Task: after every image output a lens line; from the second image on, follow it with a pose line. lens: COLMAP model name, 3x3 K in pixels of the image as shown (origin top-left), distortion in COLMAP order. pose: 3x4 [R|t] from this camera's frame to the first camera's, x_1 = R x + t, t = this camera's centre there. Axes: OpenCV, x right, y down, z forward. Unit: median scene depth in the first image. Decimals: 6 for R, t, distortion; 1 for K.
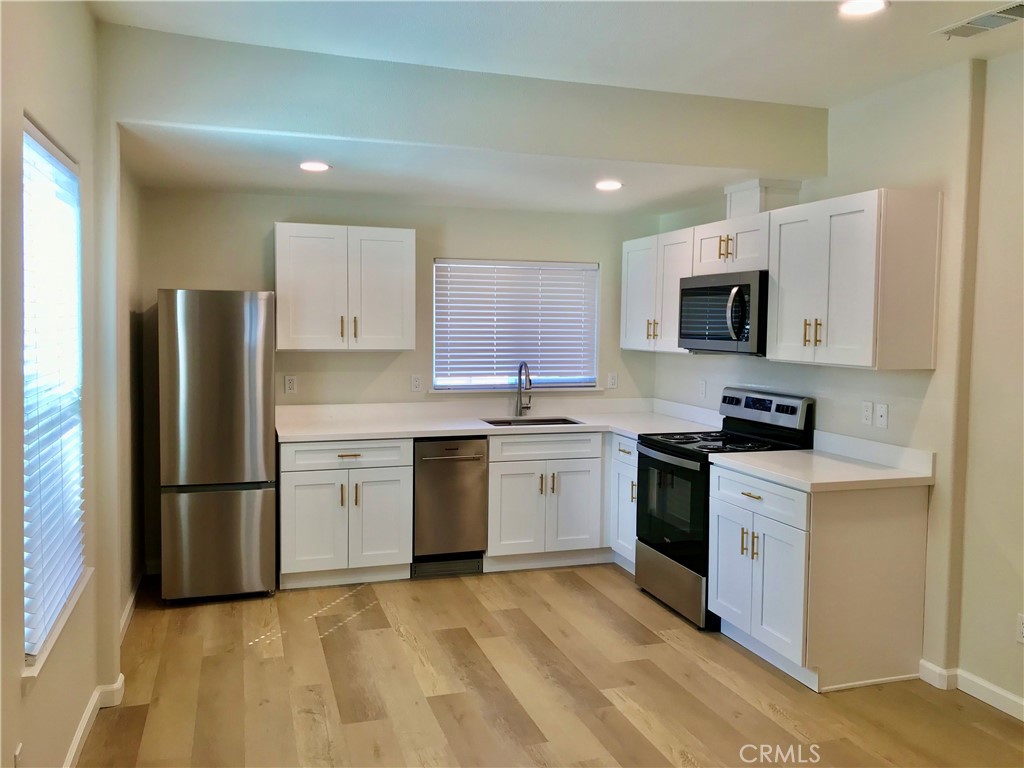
lens RADIAL K [[829.6, 0, 514.3], [0, 829.6, 377.4], [0, 0, 1]] dist [0.014309, -0.006045]
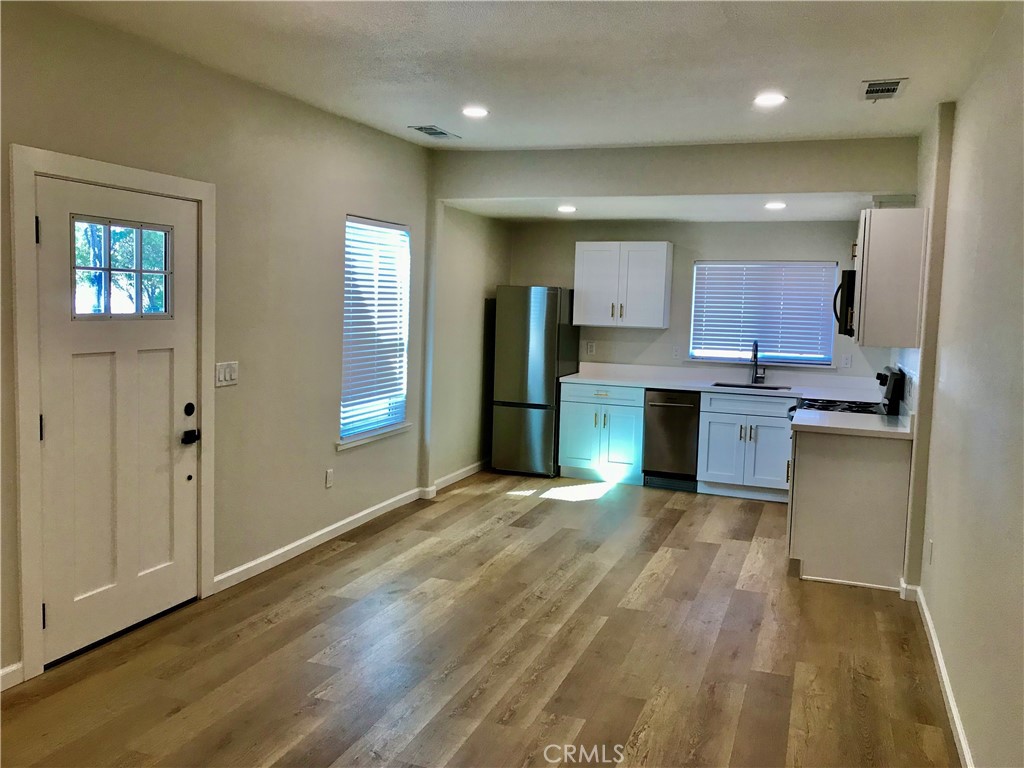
lens RADIAL K [[829.6, 0, 507.4], [0, 829.6, 384.1], [0, 0, 1]] dist [0.014309, -0.006045]
pose [[0.772636, 0.073056, -0.630632, 0.565846], [-0.060104, 0.997312, 0.041897, 0.018685], [0.631997, 0.005533, 0.774951, -0.255731]]
